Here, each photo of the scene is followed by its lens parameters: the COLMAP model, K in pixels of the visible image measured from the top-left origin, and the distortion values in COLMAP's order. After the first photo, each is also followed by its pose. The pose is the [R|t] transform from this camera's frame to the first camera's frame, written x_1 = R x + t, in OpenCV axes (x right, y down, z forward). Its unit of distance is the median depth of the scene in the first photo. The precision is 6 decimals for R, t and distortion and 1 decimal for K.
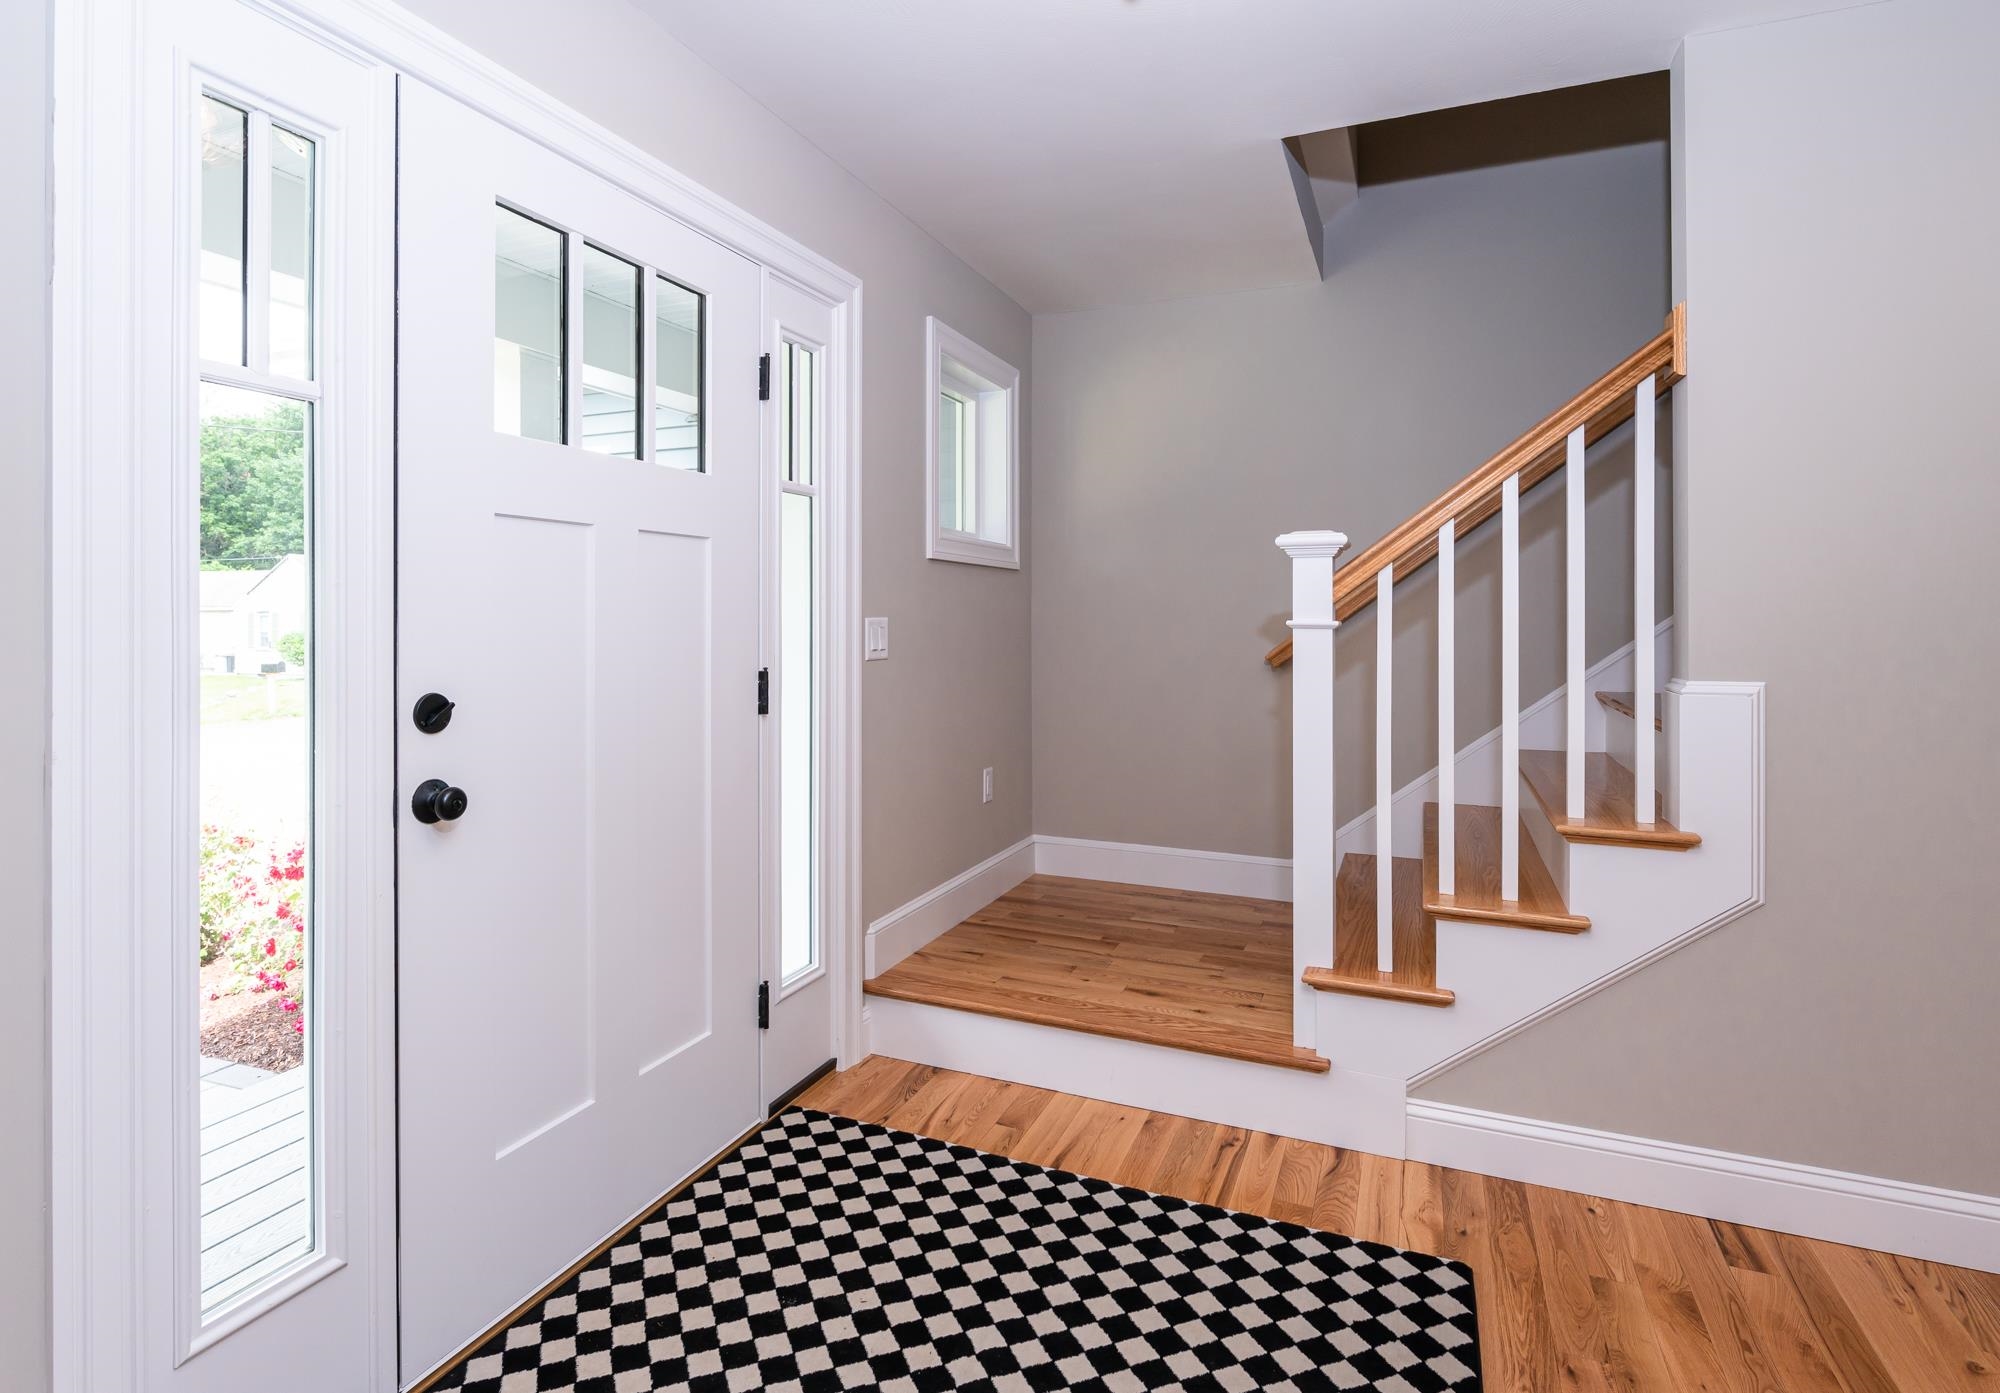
lens RADIAL K [[990.3, 0, 995.1], [0, 990.3, 625.0], [0, 0, 1]] dist [0.000209, -0.000455]
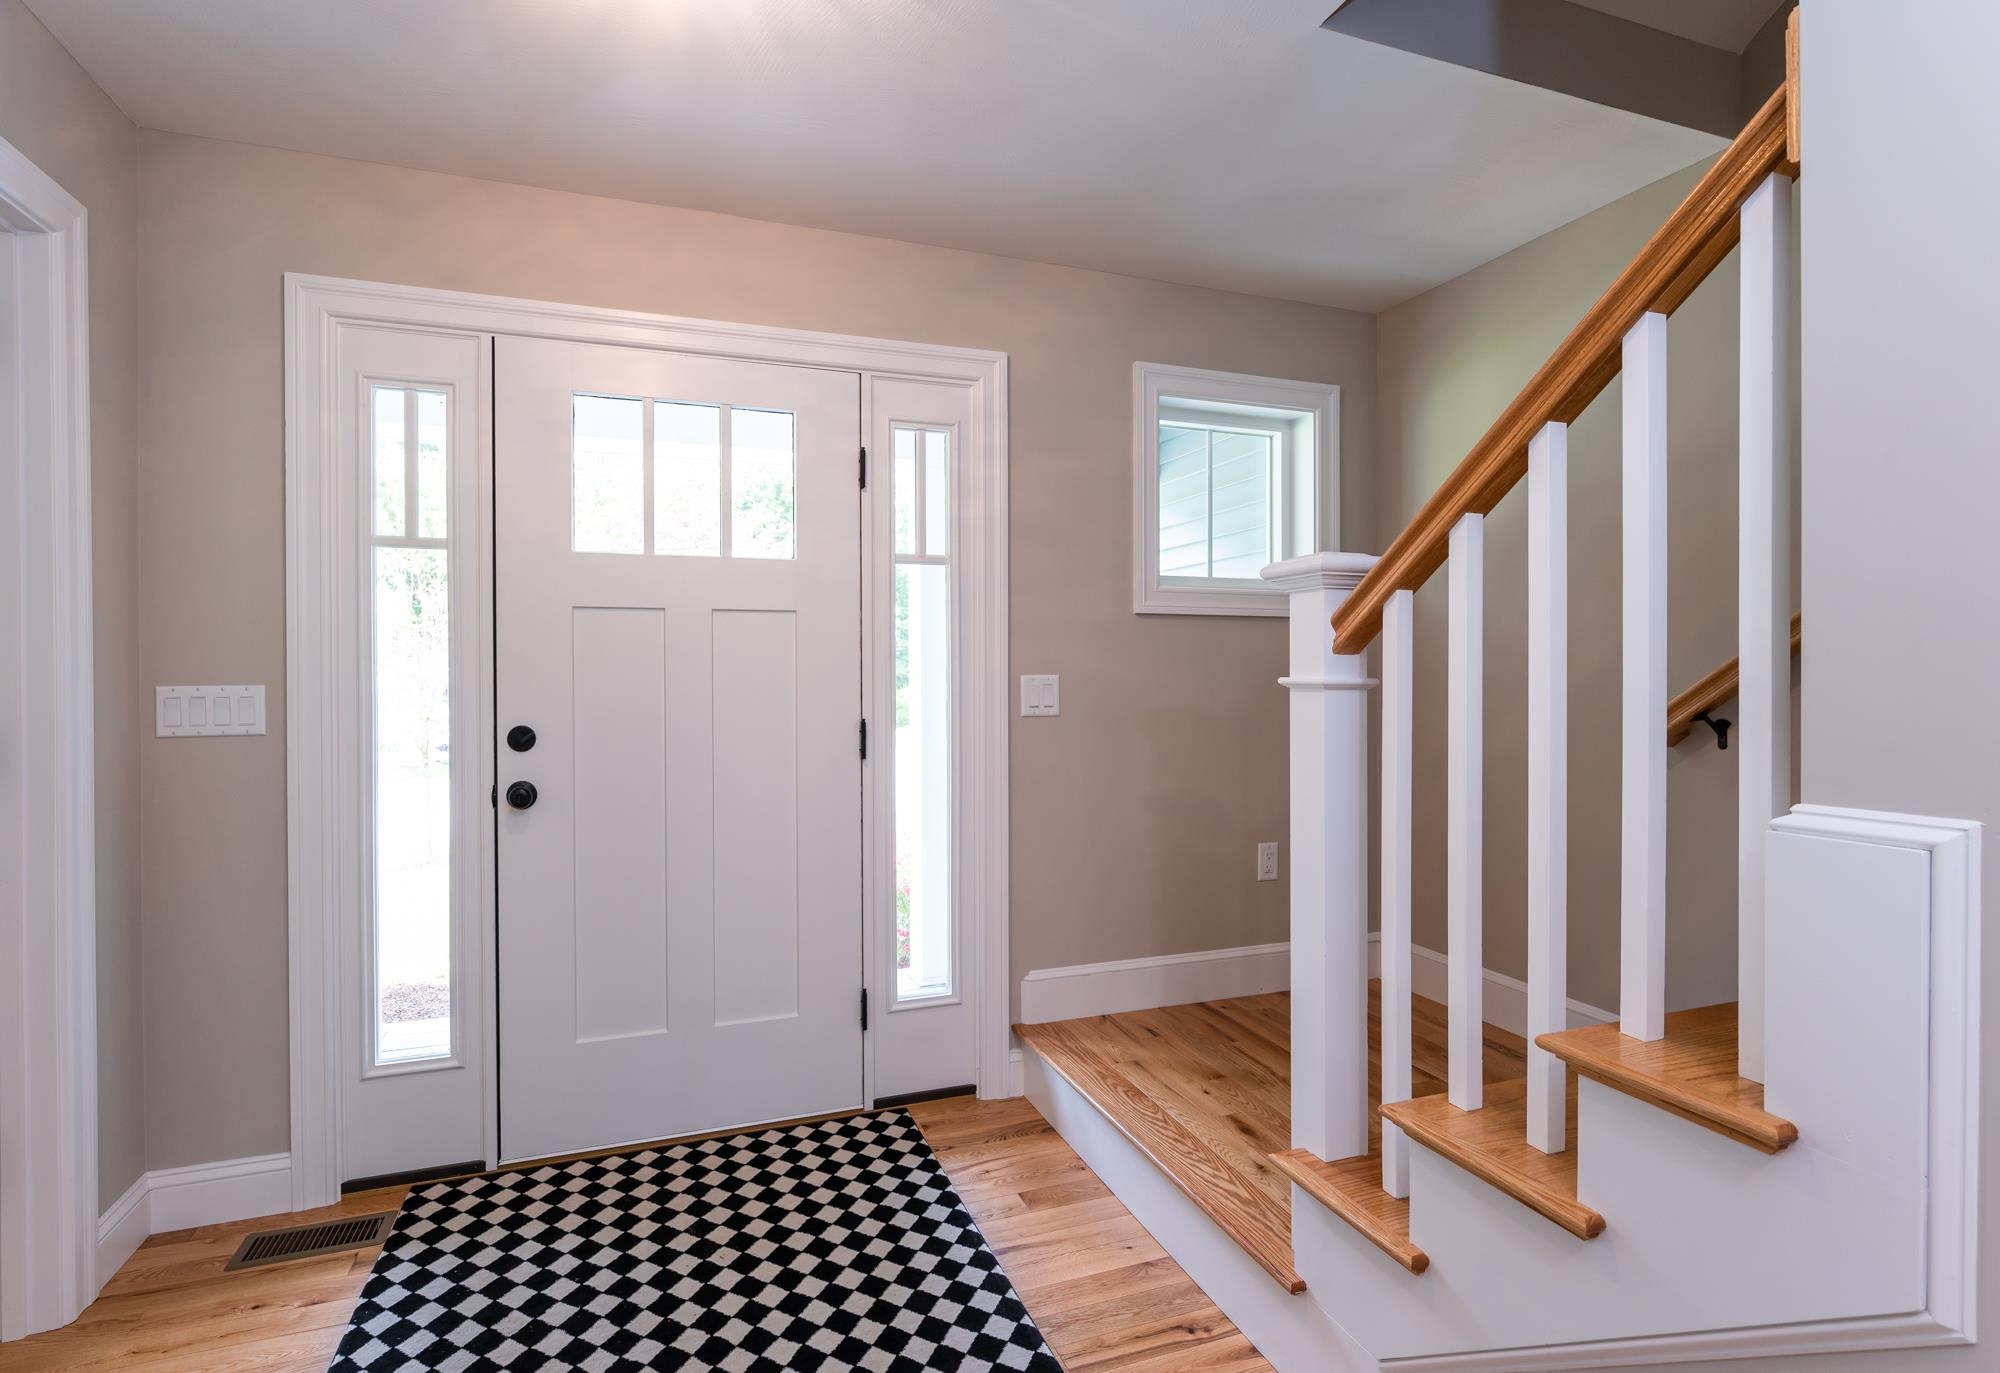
lens RADIAL K [[948.0, 0, 987.7], [0, 948.0, 681.4], [0, 0, 1]] dist [-0.000718, 0.000021]
pose [[0.675983, 0.001973, -0.736914, 0.673364], [-0.001357, 0.999998, 0.001433, -0.002494], [0.736916, 0.000032, 0.675985, 0.349469]]
